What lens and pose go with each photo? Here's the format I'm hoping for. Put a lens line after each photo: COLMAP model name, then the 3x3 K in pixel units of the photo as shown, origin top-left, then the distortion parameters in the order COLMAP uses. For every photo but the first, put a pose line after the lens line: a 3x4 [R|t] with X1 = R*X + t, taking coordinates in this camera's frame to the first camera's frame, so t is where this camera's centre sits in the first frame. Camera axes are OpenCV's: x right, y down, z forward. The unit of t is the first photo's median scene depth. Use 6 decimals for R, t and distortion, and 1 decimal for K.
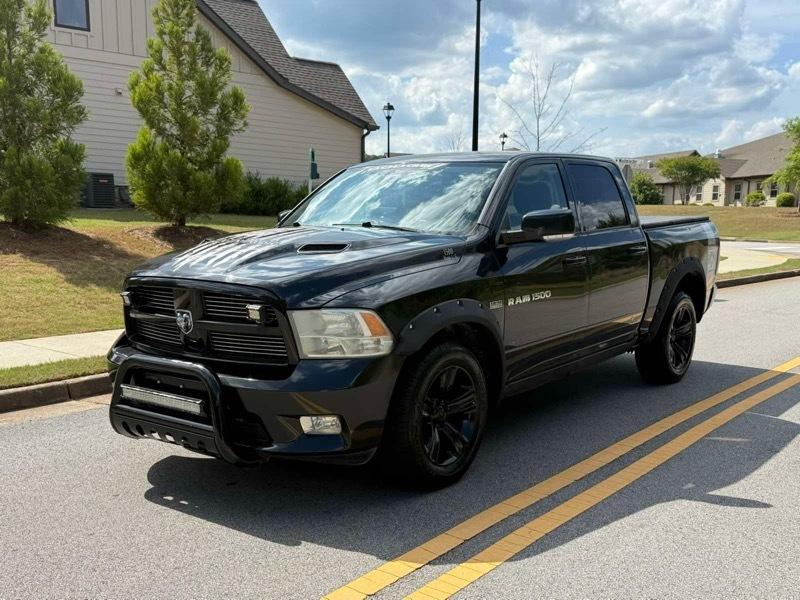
lens RADIAL K [[822.4, 0, 398.9], [0, 822.4, 332.5], [0, 0, 1]] dist [0.174906, -0.312122]
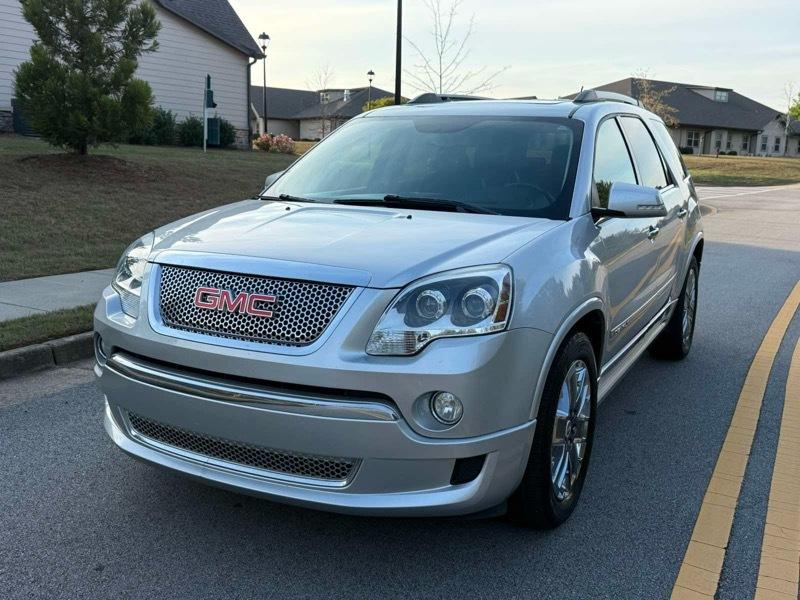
lens RADIAL K [[795.5, 0, 400.0], [0, 795.5, 300.0], [0, 0, 1]] dist [0.144024, -0.297950]
pose [[0.981245, -0.011882, 0.192396, -0.095607], [0.003581, 0.999050, 0.043436, -0.008001], [-0.192729, -0.041932, 0.980356, 0.072595]]
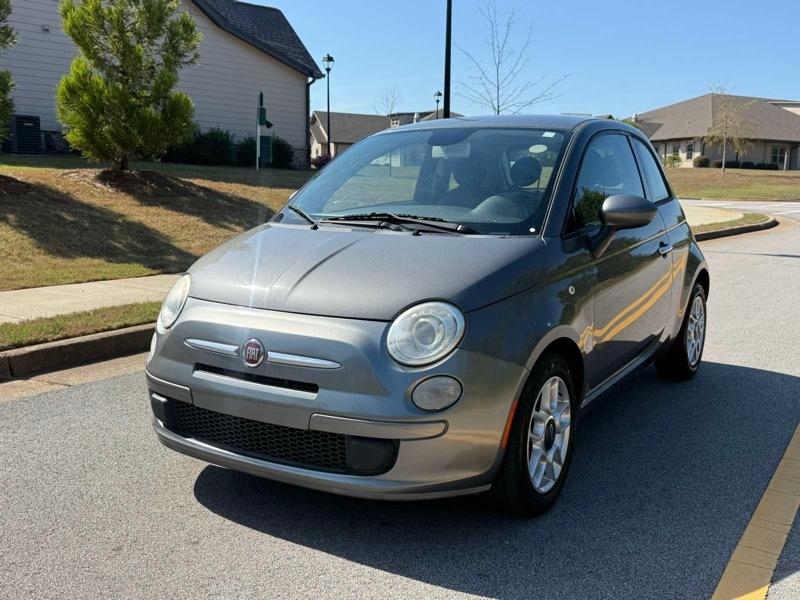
lens RADIAL K [[795.5, 0, 400.0], [0, 795.5, 300.0], [0, 0, 1]] dist [0.144024, -0.297950]
pose [[0.995037, -0.006492, 0.099291, -0.054796], [0.005316, 0.999913, 0.012113, 0.001978], [-0.099361, -0.011525, 0.994985, 0.114992]]
